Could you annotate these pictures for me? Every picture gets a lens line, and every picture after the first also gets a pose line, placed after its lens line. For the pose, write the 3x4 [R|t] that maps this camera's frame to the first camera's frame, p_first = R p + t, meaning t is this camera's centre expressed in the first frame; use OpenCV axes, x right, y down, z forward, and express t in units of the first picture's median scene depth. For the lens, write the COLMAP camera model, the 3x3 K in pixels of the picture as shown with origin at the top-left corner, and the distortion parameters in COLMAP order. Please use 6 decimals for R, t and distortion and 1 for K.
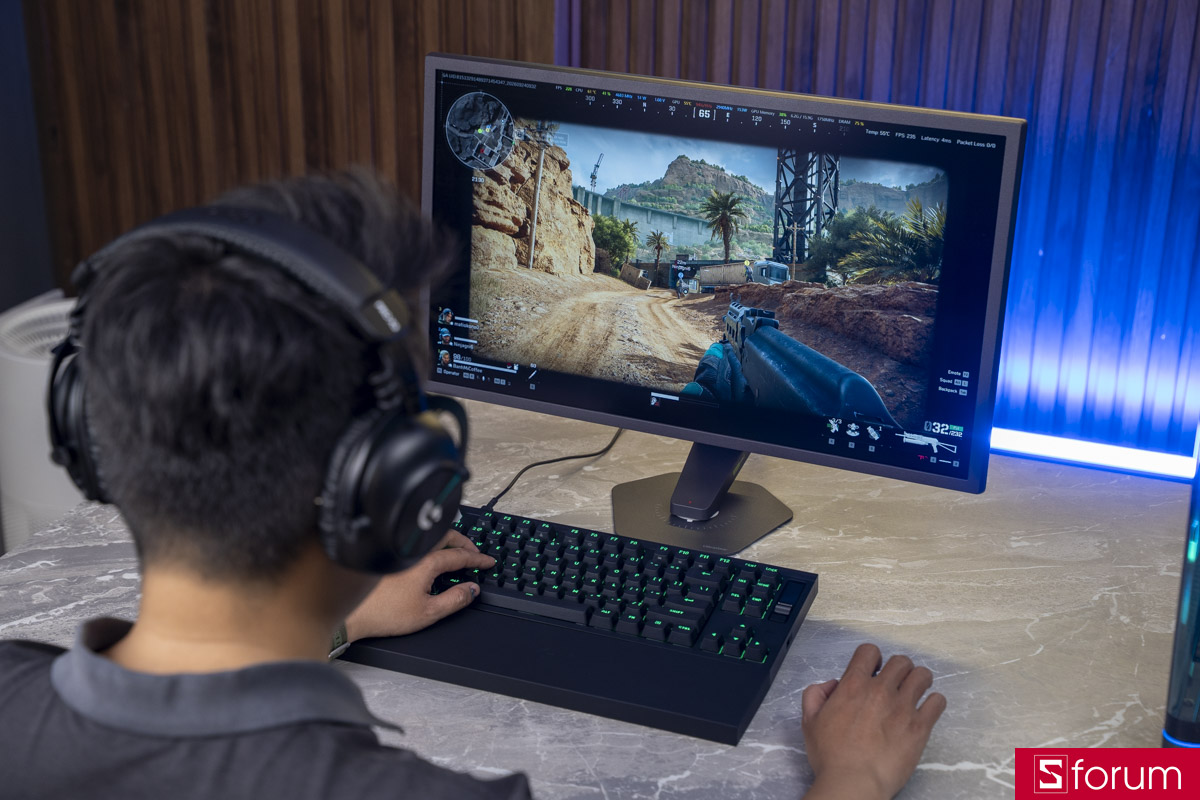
lens RADIAL K [[2037.0, 0, 607.1], [0, 2037.0, 401.0], [0, 0, 1]] dist [0.213477, 0.000000]
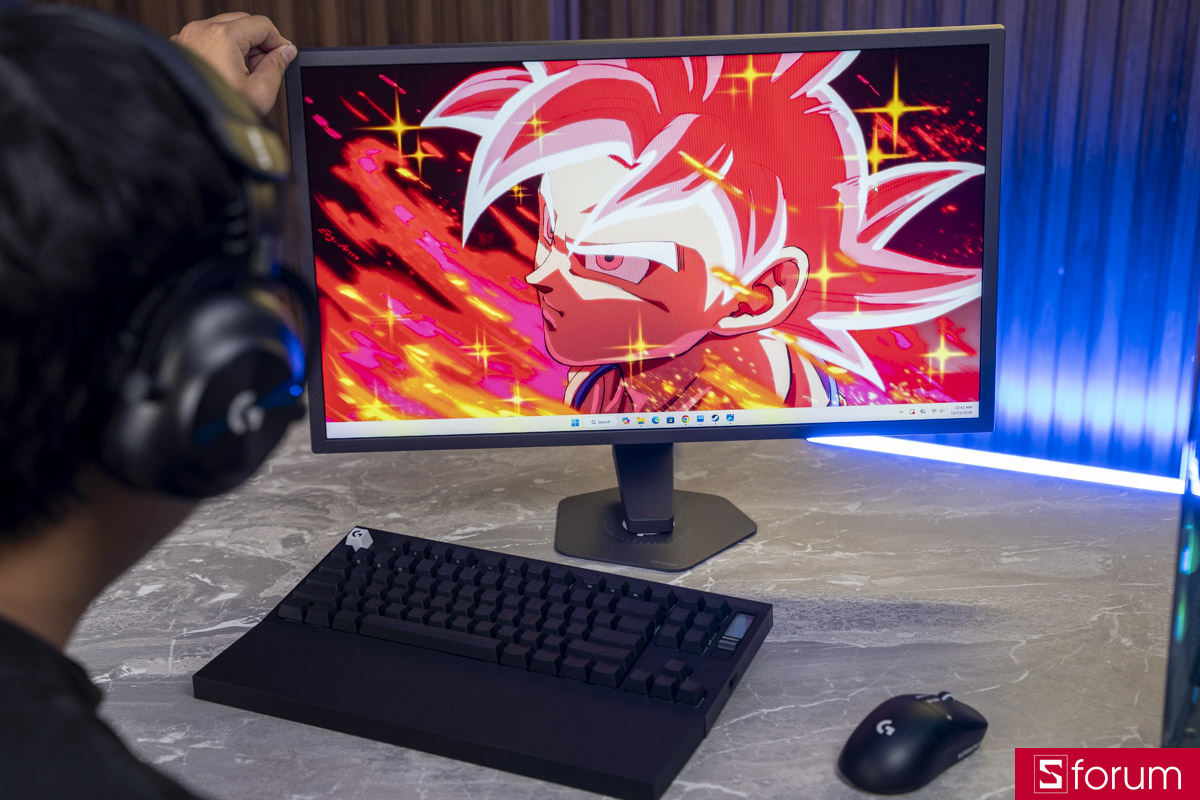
lens RADIAL K [[1874.3, 0, 602.2], [0, 1874.3, 407.2], [0, 0, 1]] dist [0.167821, 0.000000]
pose [[0.998343, -0.003953, -0.057406, 0.074209], [0.001618, 0.999171, -0.040677, 0.037727], [0.057519, 0.040517, 0.997522, 0.182367]]
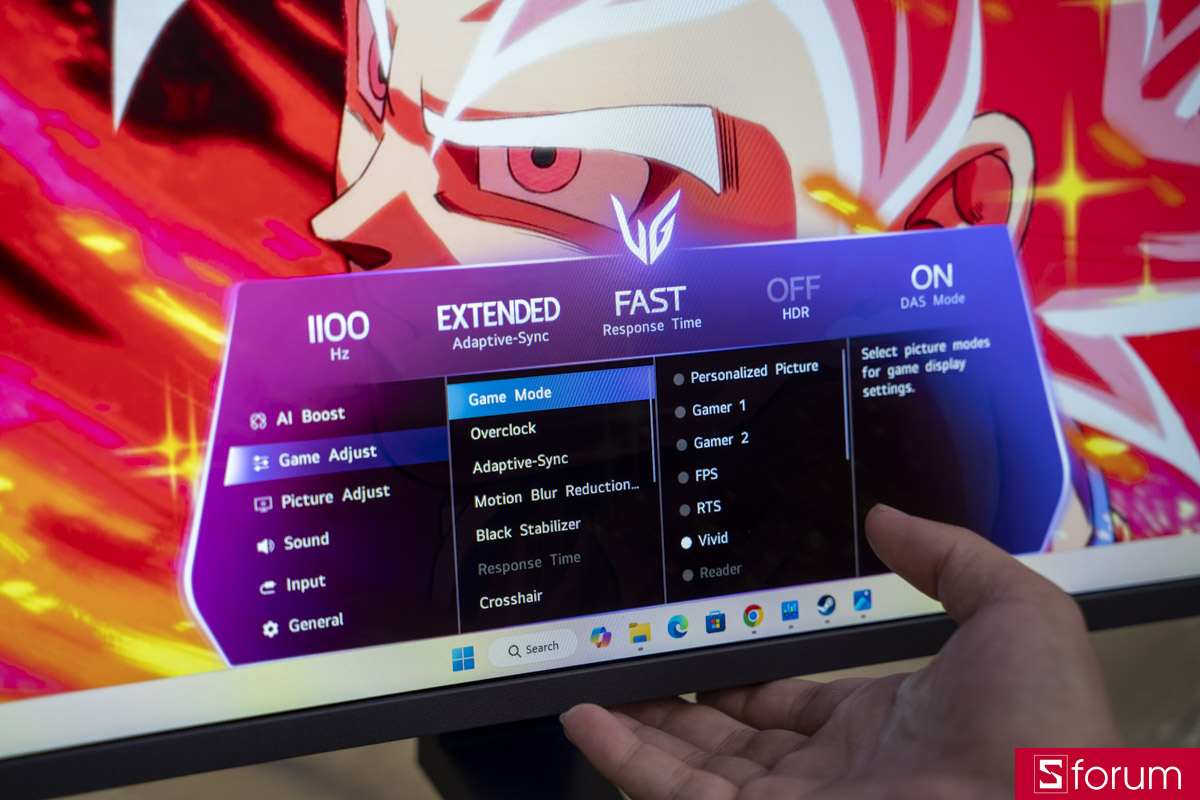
lens RADIAL K [[2582.6, 0, 606.8], [0, 2582.6, 403.6], [0, 0, 1]] dist [0.389991, 0.000000]
pose [[0.928549, -0.075113, 0.363532, -0.112392], [0.138453, 0.978726, -0.151416, 0.034822], [-0.344425, 0.190929, 0.919194, 0.669326]]
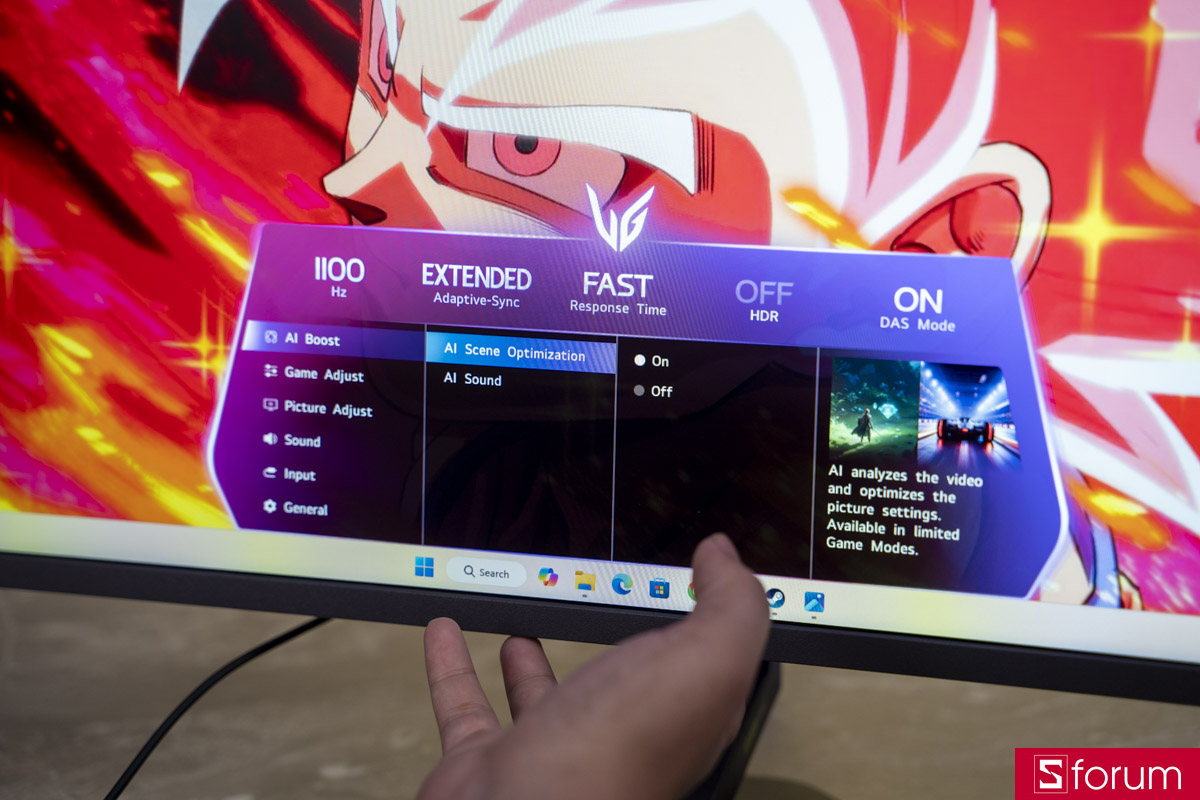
lens RADIAL K [[2582.6, 0, 596.9], [0, 2582.6, 399.6], [0, 0, 1]] dist [0.389991, 0.000000]
pose [[0.925628, 0.085080, -0.368747, 0.211497], [-0.135324, 0.984386, -0.112565, 0.028250], [0.353412, 0.154094, 0.922689, 0.628448]]
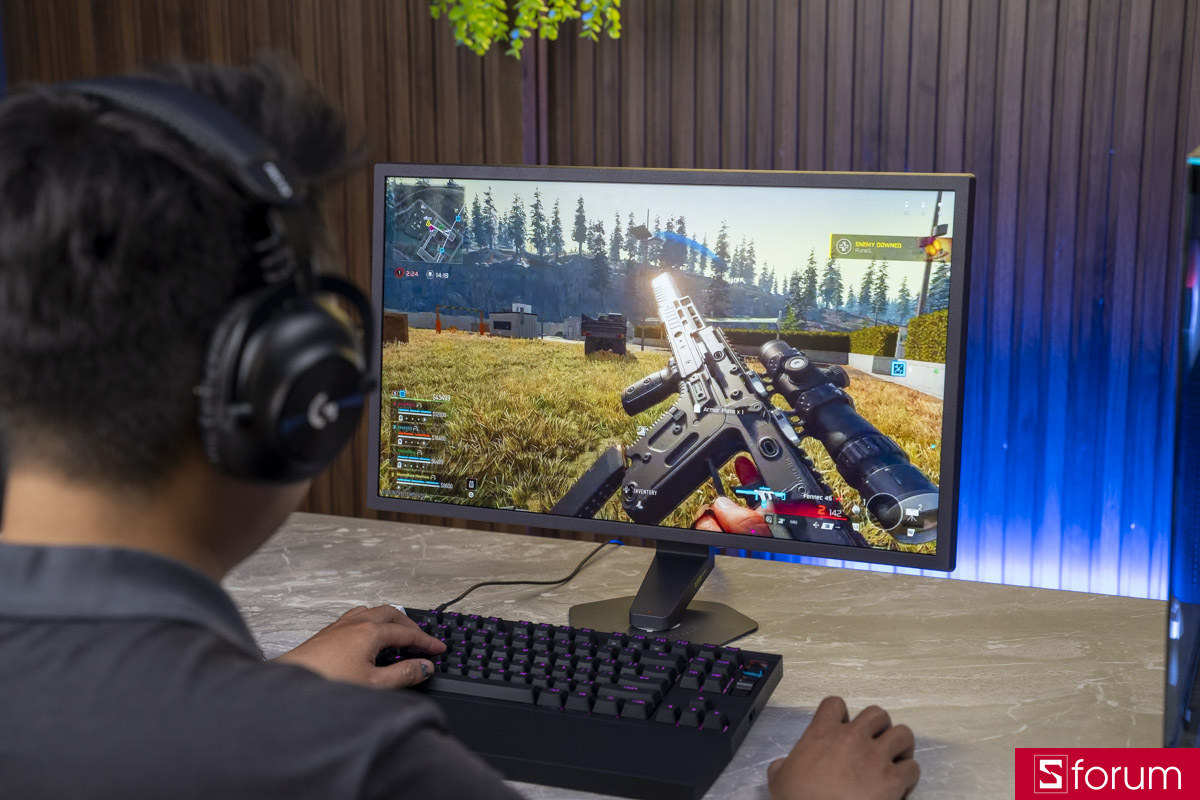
lens RADIAL K [[1885.0, 0, 590.0], [0, 1885.0, 394.6], [0, 0, 1]] dist [0.154923, 0.000000]
pose [[0.999831, -0.015948, -0.009171, 0.023491], [0.013722, 0.978530, -0.205647, 0.137276], [0.012254, 0.205487, 0.978583, 0.117579]]
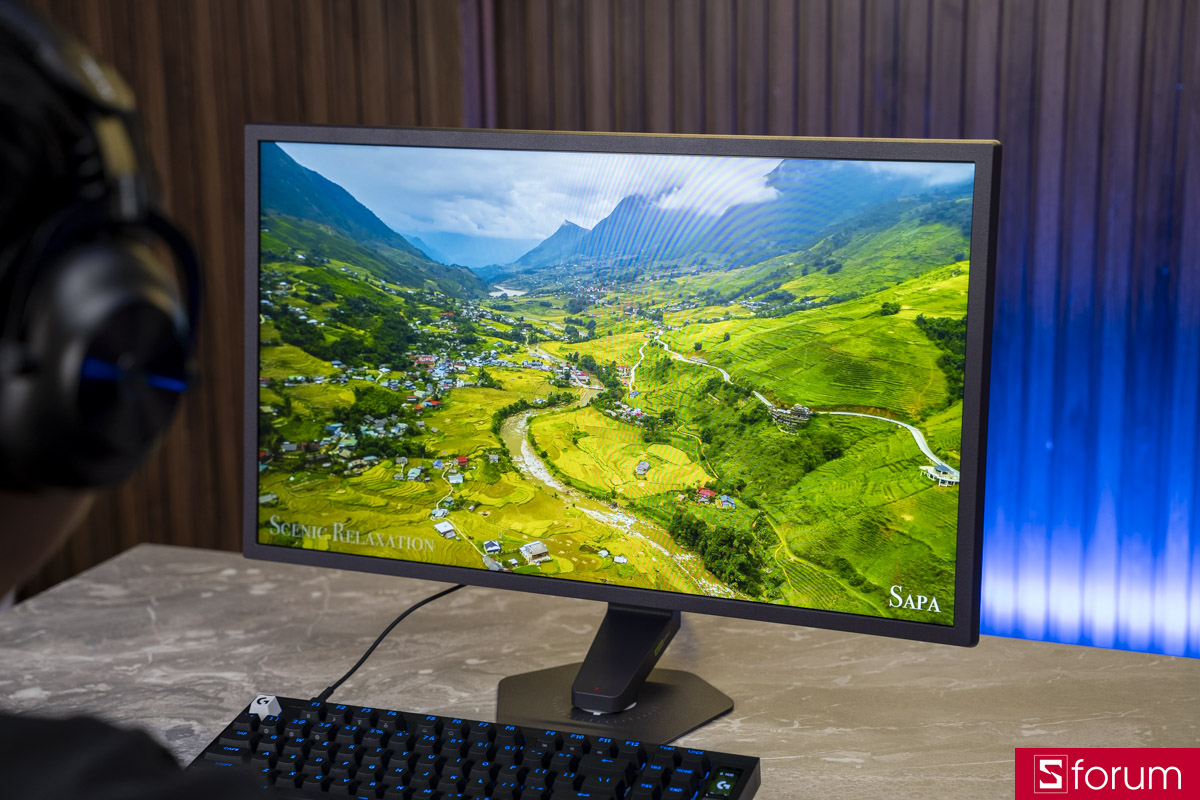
lens RADIAL K [[2107.9, 0, 604.7], [0, 2107.9, 397.1], [0, 0, 1]] dist [0.227131, 0.000000]
pose [[0.999677, -0.024875, -0.005149, 0.052491], [0.023567, 0.983856, -0.177404, 0.086039], [0.009479, 0.177225, 0.984125, 0.213878]]
